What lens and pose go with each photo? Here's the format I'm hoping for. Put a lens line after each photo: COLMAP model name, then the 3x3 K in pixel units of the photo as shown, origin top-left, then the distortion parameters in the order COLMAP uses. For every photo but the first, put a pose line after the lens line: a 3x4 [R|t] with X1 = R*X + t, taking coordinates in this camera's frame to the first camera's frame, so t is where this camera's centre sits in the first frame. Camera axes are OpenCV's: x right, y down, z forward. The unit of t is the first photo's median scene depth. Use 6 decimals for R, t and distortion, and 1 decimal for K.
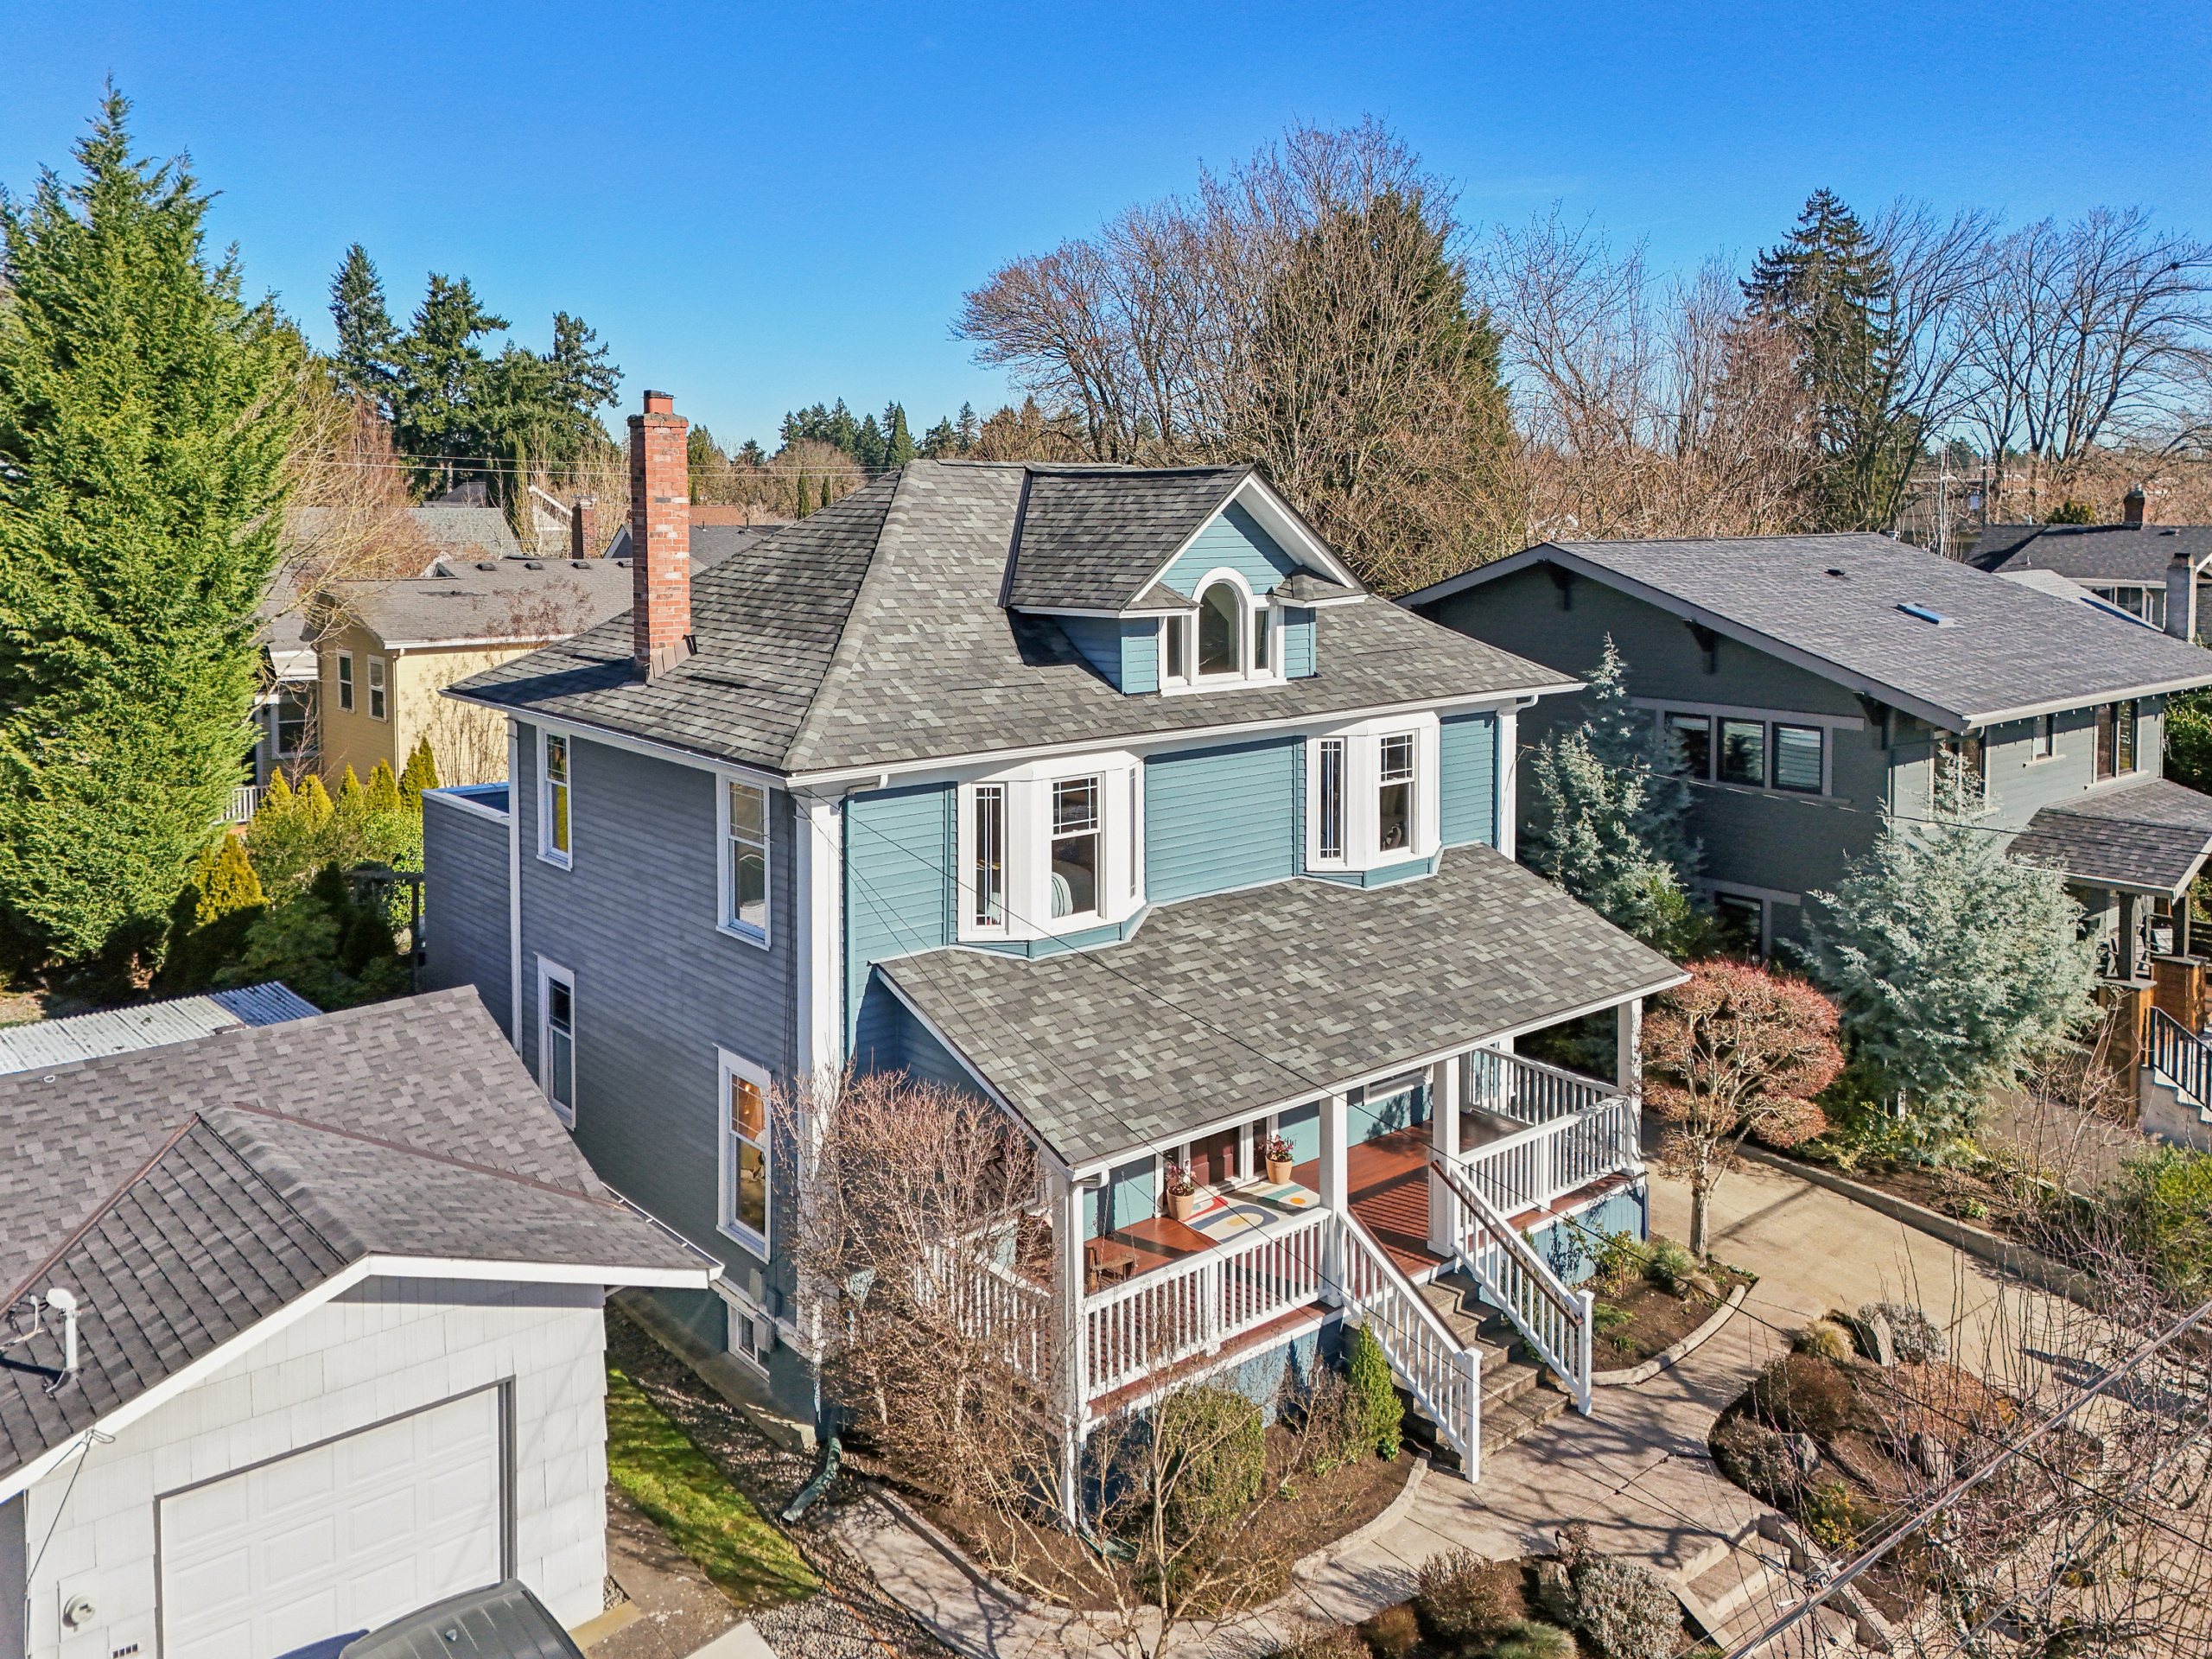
lens RADIAL K [[1696.7, 0, 1099.5], [0, 1696.7, 604.1], [0, 0, 1]] dist [0.041867, -0.009430]
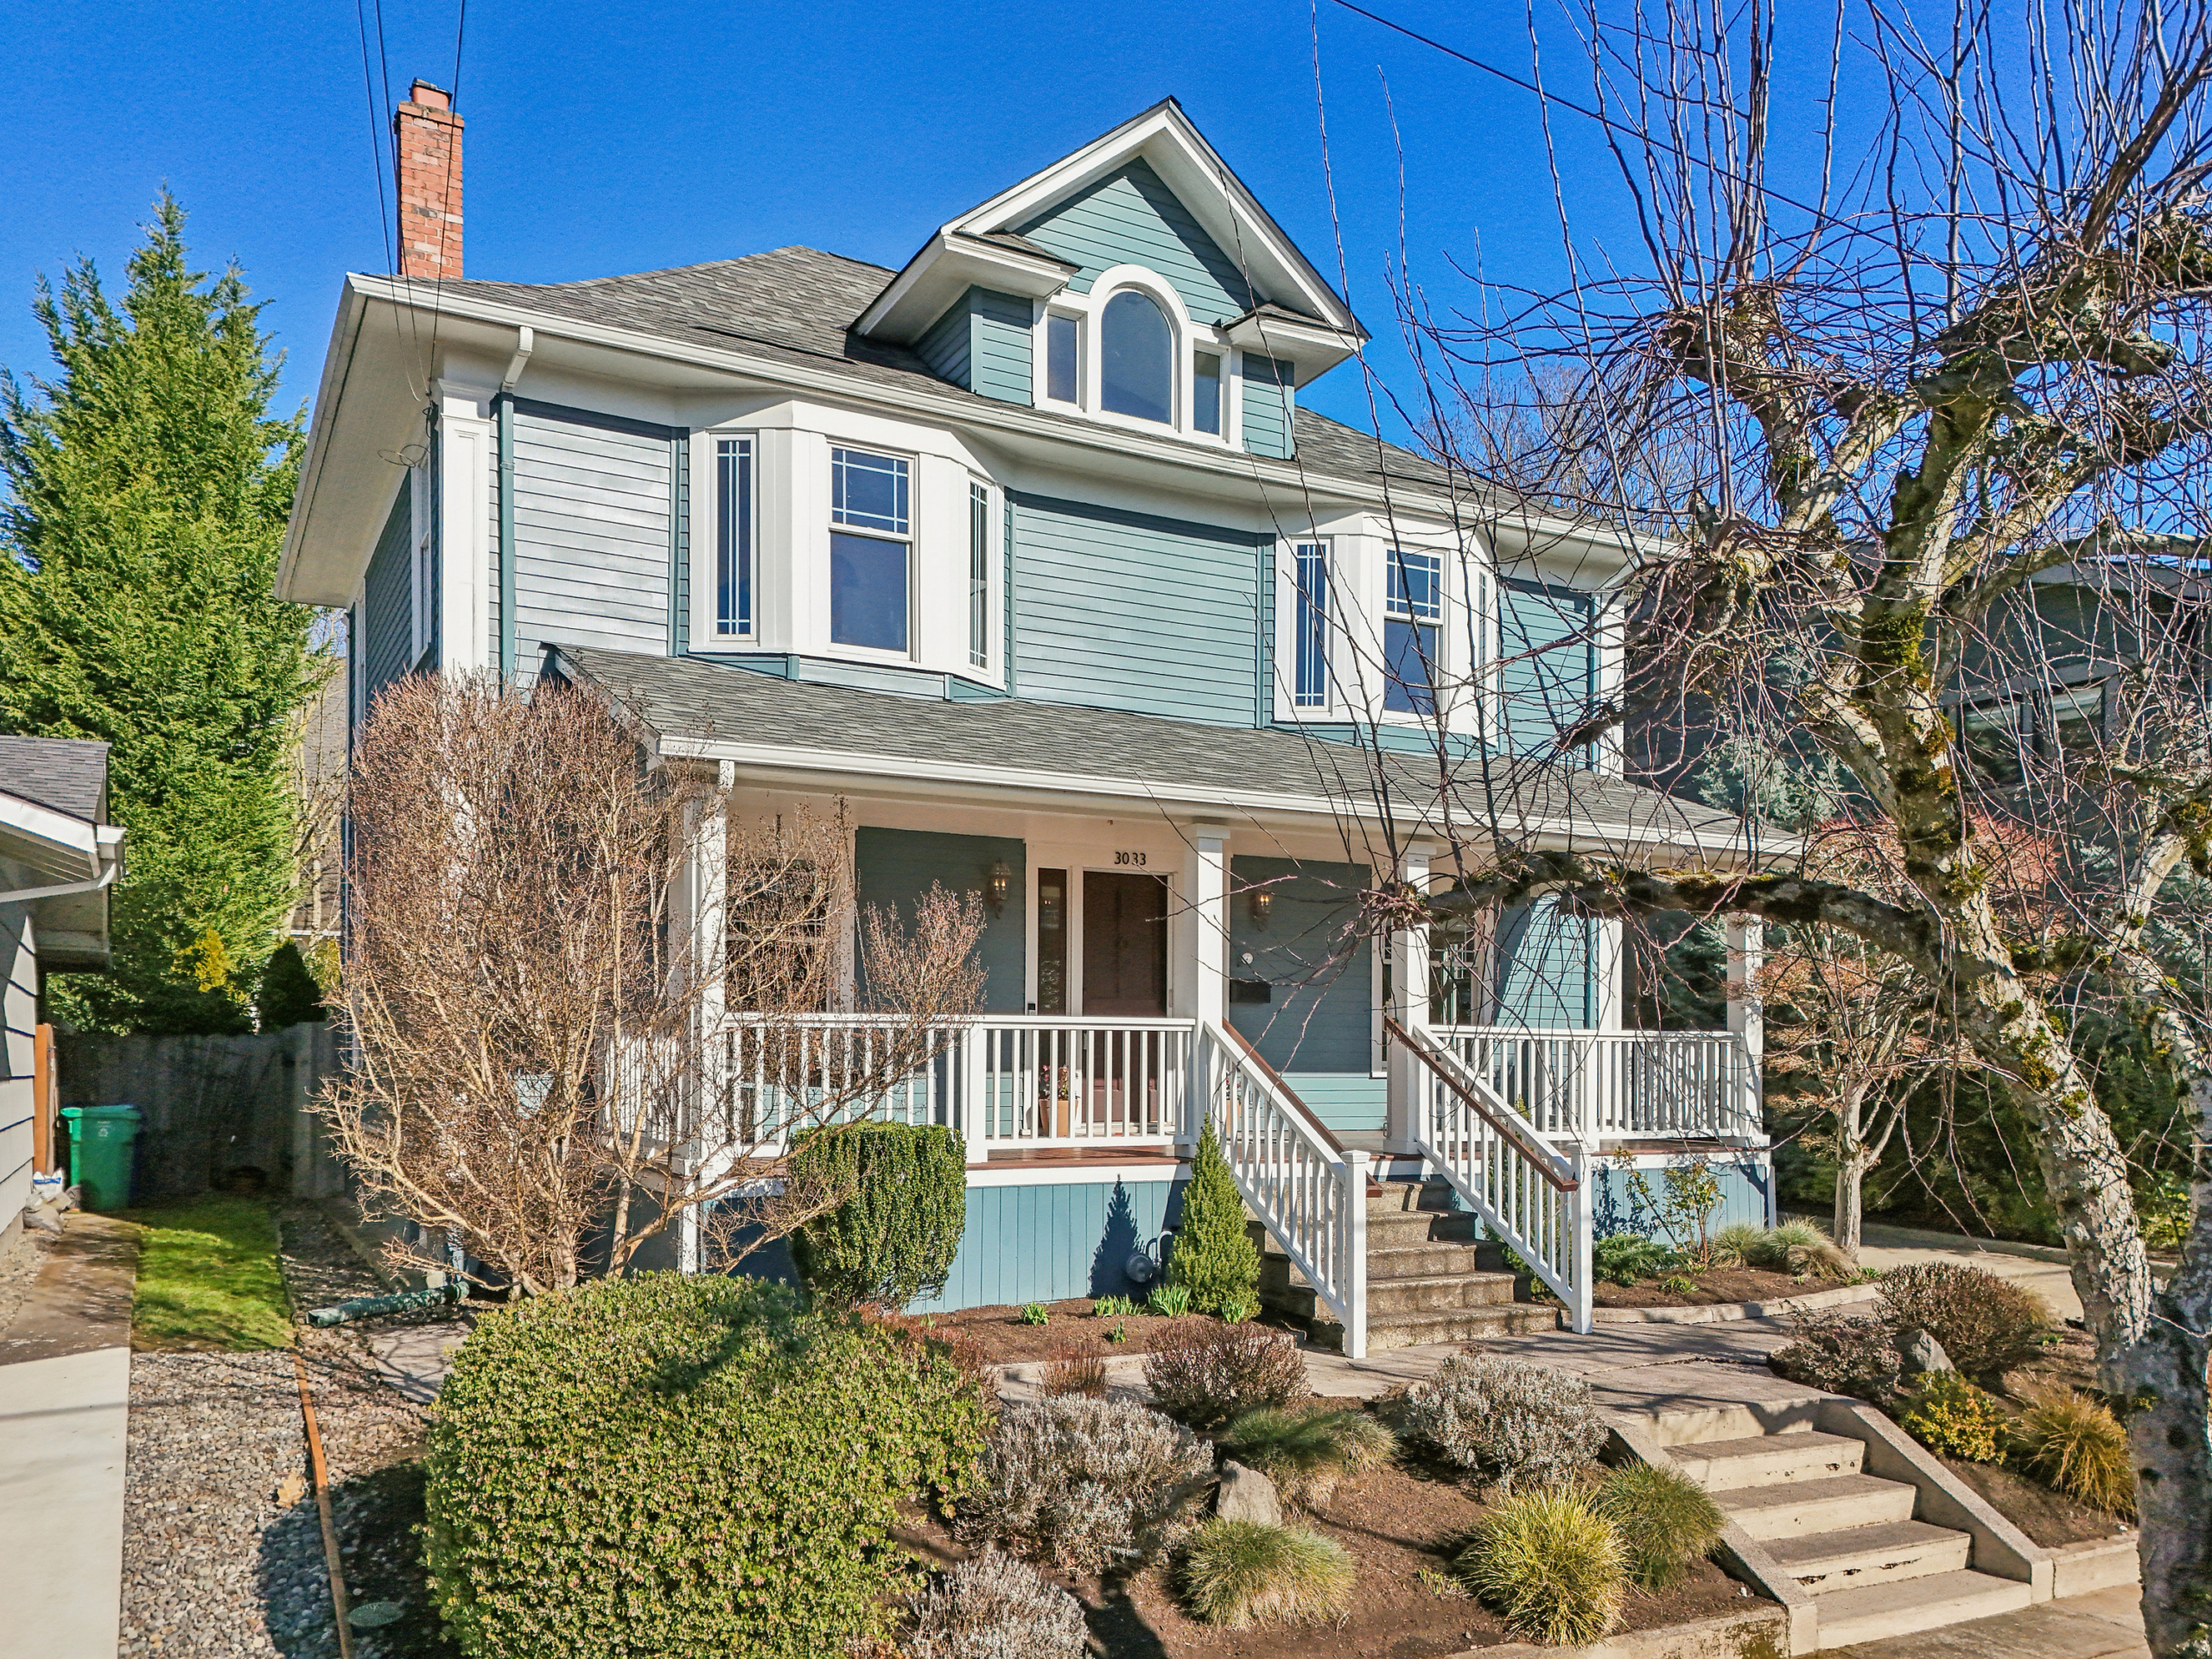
lens RADIAL K [[1726.9, 0, 1107.9], [0, 1726.9, 1059.0], [0, 0, 1]] dist [0.068007, -0.003155]
pose [[0.979305, 0.002630, -0.202371, 0.220336], [-0.013763, 0.998466, -0.053628, 0.372593], [0.201919, 0.055304, 0.977840, 0.290503]]
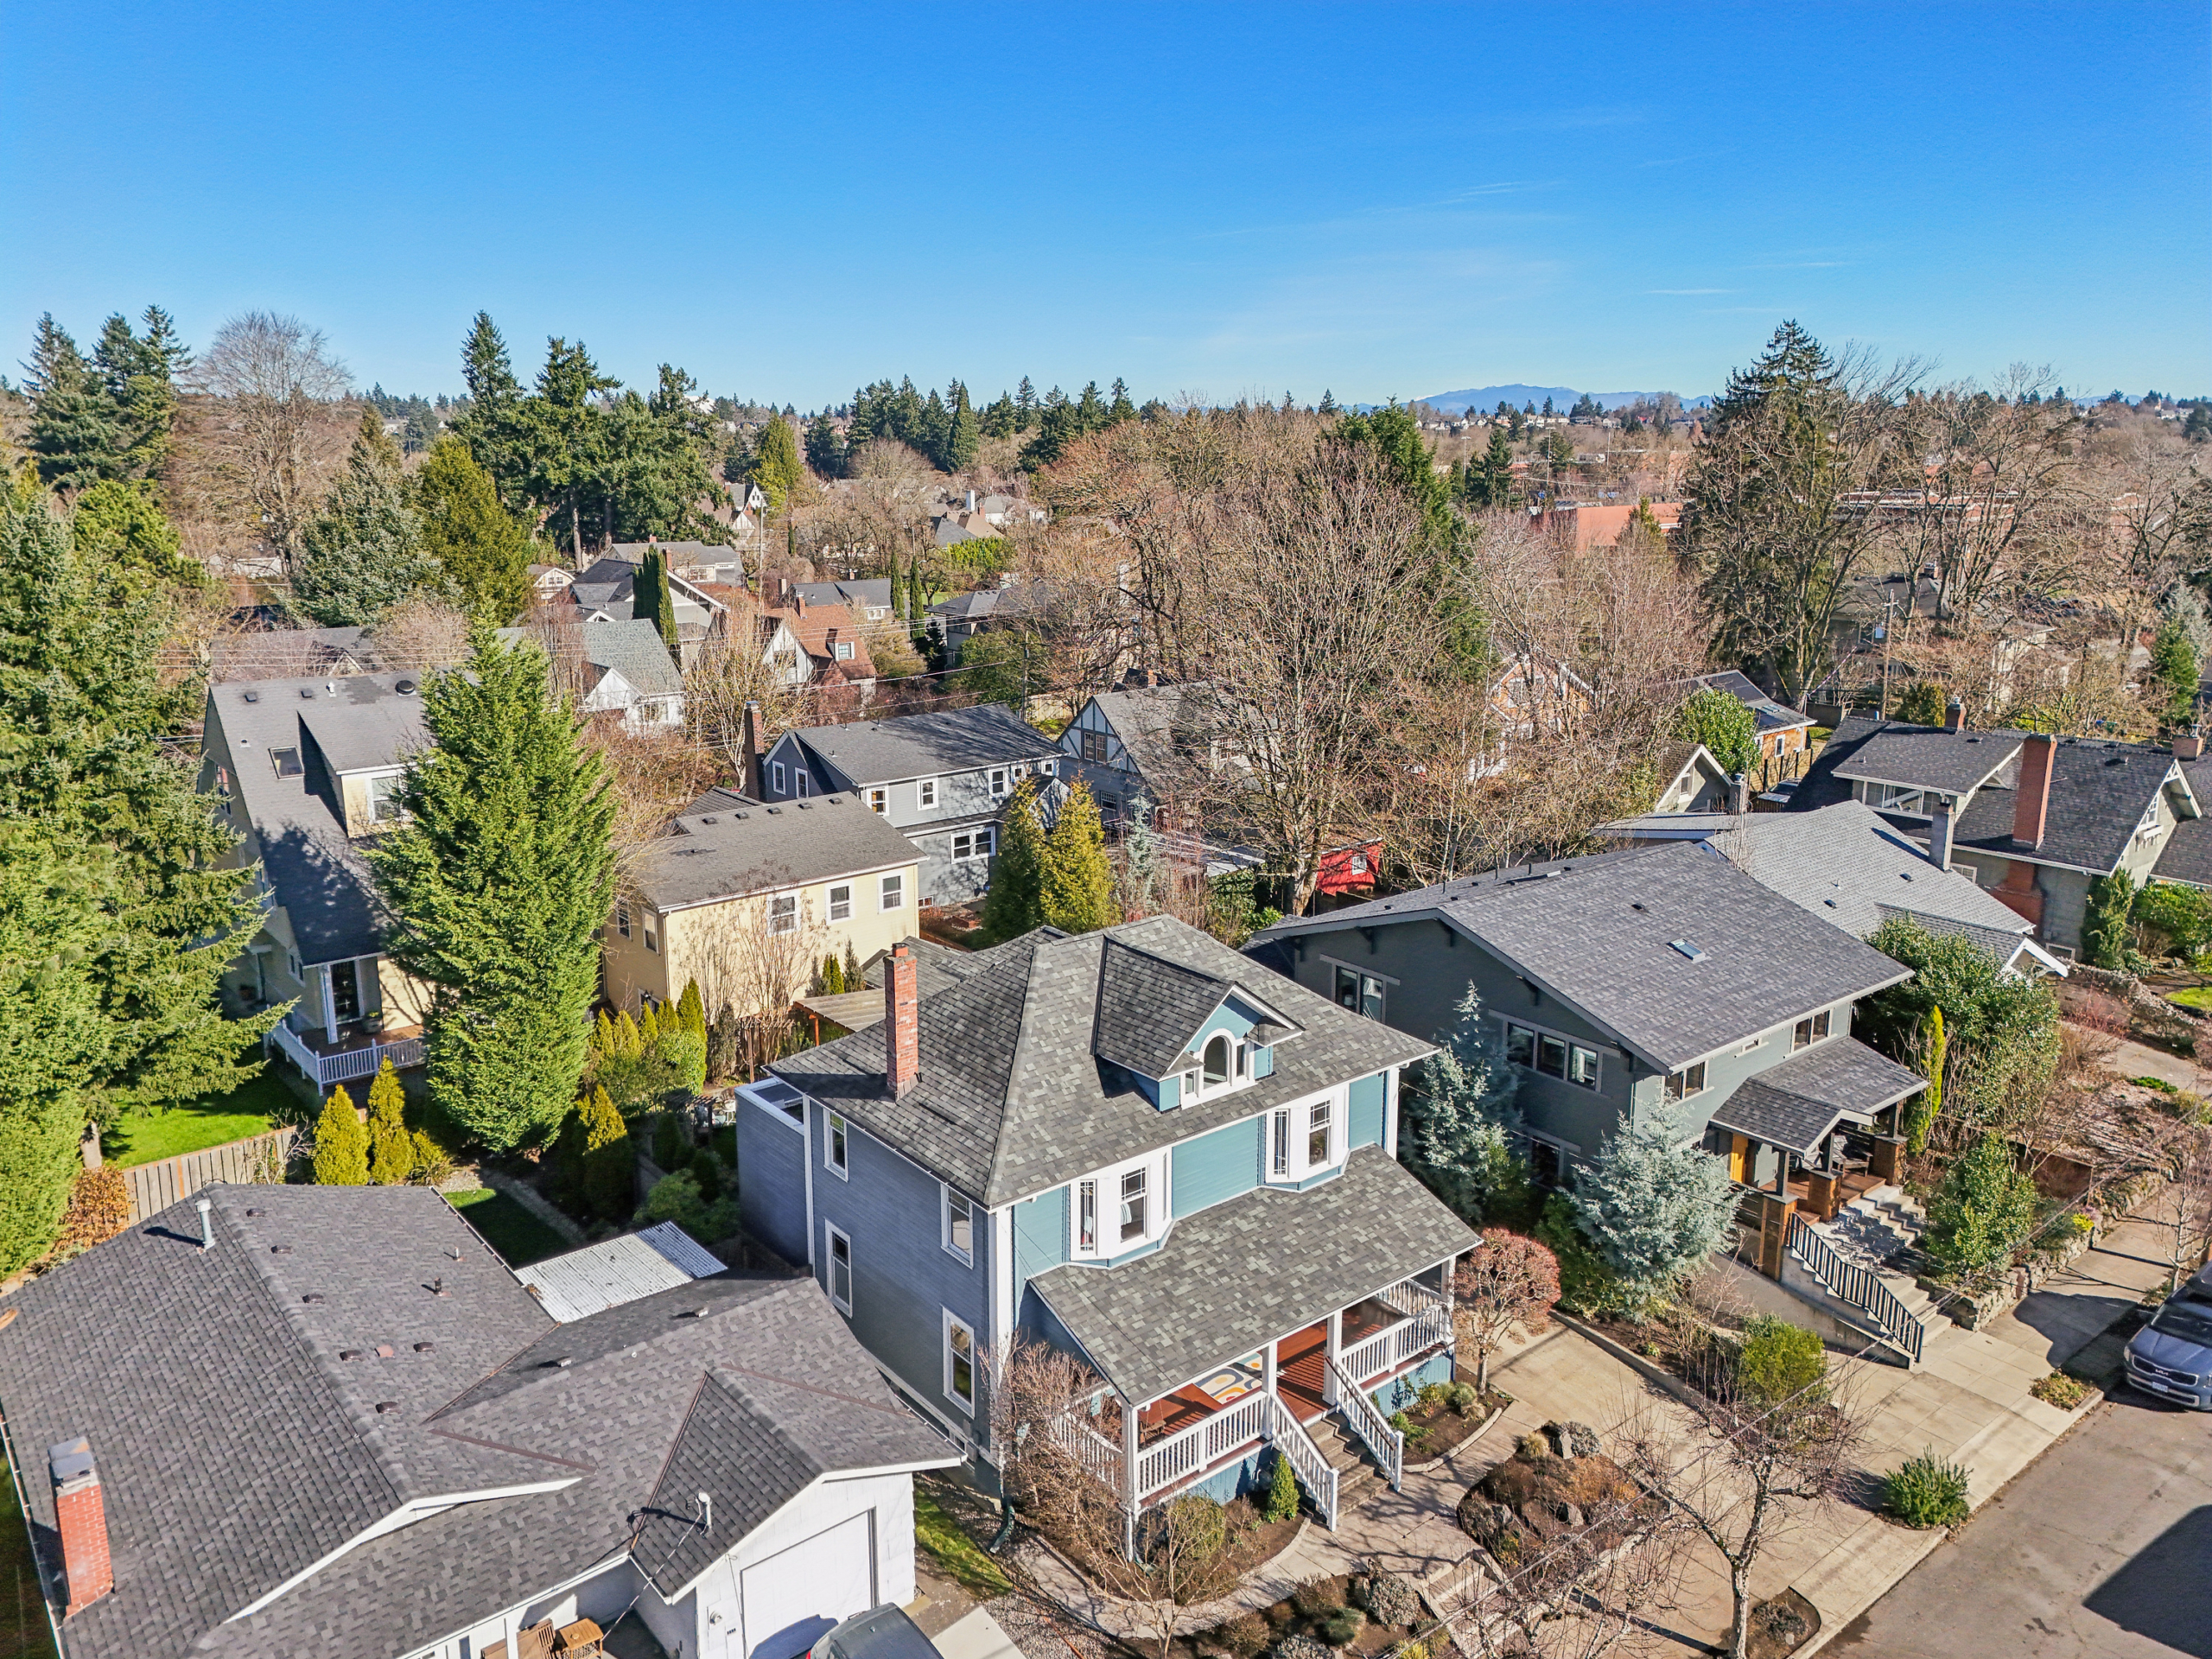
lens RADIAL K [[1616.8, 0, 1133.2], [0, 1616.8, 795.9], [0, 0, 1]] dist [0.043606, -0.003034]
pose [[0.999931, 0.006839, -0.009562, -0.000909], [-0.005133, 0.985725, 0.168282, -0.557128], [0.010577, -0.168222, 0.985692, -0.624112]]
